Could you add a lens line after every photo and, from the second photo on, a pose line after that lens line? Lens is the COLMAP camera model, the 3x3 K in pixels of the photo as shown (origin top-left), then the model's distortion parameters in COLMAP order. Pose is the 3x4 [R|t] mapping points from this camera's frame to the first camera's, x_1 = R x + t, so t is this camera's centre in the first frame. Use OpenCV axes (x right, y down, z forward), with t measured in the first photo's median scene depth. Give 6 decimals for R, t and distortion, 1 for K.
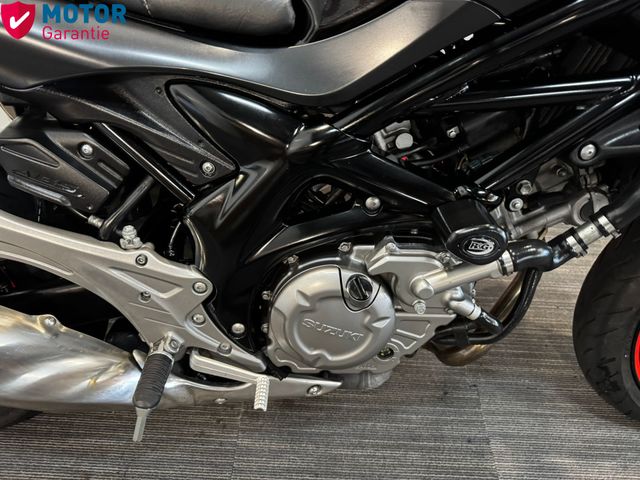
lens RADIAL K [[454.2, 0, 315.8], [0, 454.2, 240.4], [0, 0, 1]] dist [0.012759, -0.025366]
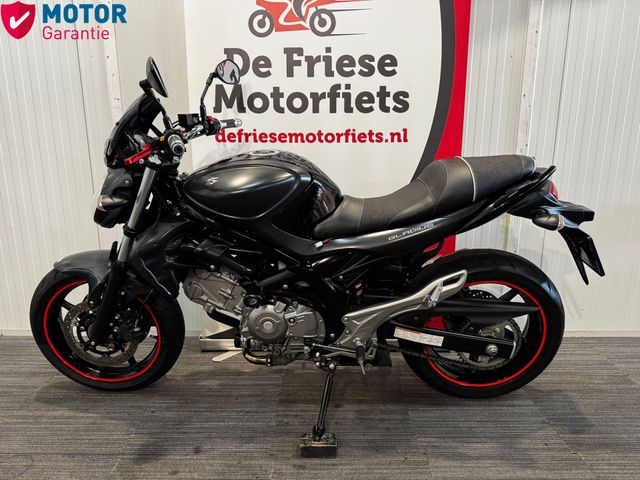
lens RADIAL K [[454.2, 0, 320.0], [0, 454.2, 238.5], [0, 0, 1]] dist [0.012759, -0.025366]
pose [[0.998722, -0.047654, 0.016812, 0.012112], [0.049572, 0.859349, -0.508981, 0.584740], [0.009807, 0.509164, 0.860614, -0.855127]]
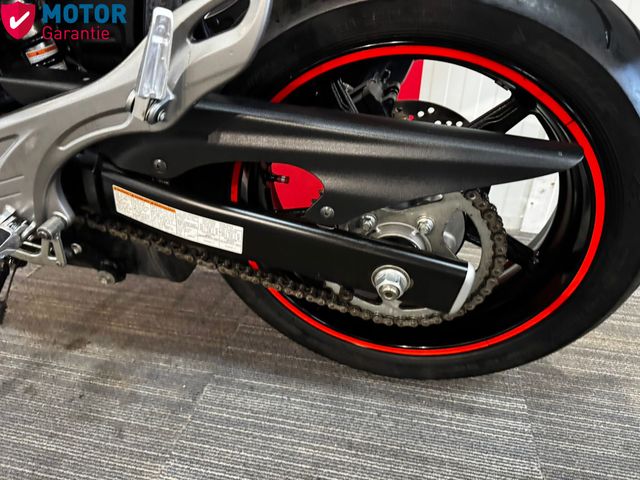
lens RADIAL K [[454.2, 0, 313.4], [0, 454.2, 234.5], [0, 0, 1]] dist [0.012759, -0.025366]
pose [[0.985308, 0.053265, -0.162266, 0.798238], [-0.090649, 0.968346, -0.232569, 0.097050], [0.144742, 0.243862, 0.958948, 0.548160]]
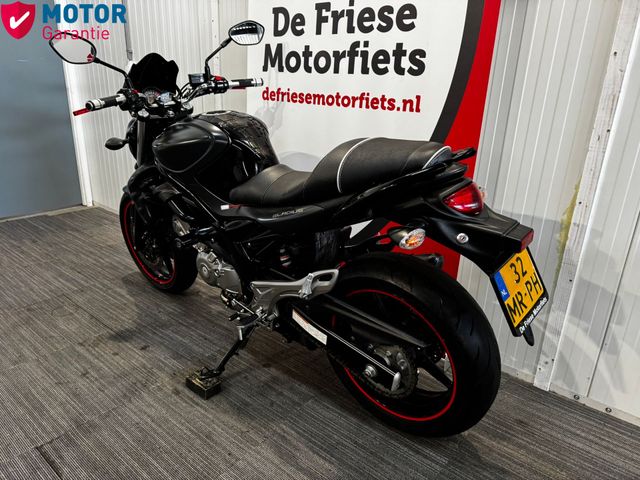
lens RADIAL K [[454.2, 0, 315.9], [0, 454.2, 238.6], [0, 0, 1]] dist [0.012759, -0.025366]
pose [[0.790449, 0.189537, -0.582466, 1.559998], [-0.420436, 0.859424, -0.290902, 0.160410], [0.445448, 0.474833, 0.759019, -0.464336]]
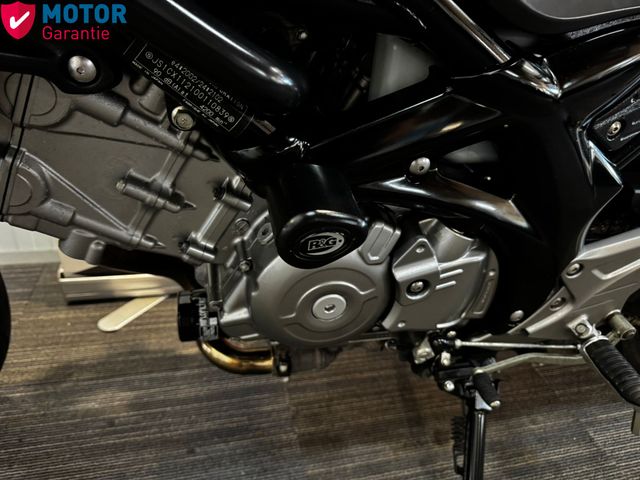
lens RADIAL K [[454.2, 0, 317.0], [0, 454.2, 238.5], [0, 0, 1]] dist [0.012759, -0.025366]
pose [[0.962286, -0.100831, 0.252665, -0.357928], [0.153768, 0.967774, -0.199422, -0.109991], [-0.224415, 0.230753, 0.946779, 0.572638]]
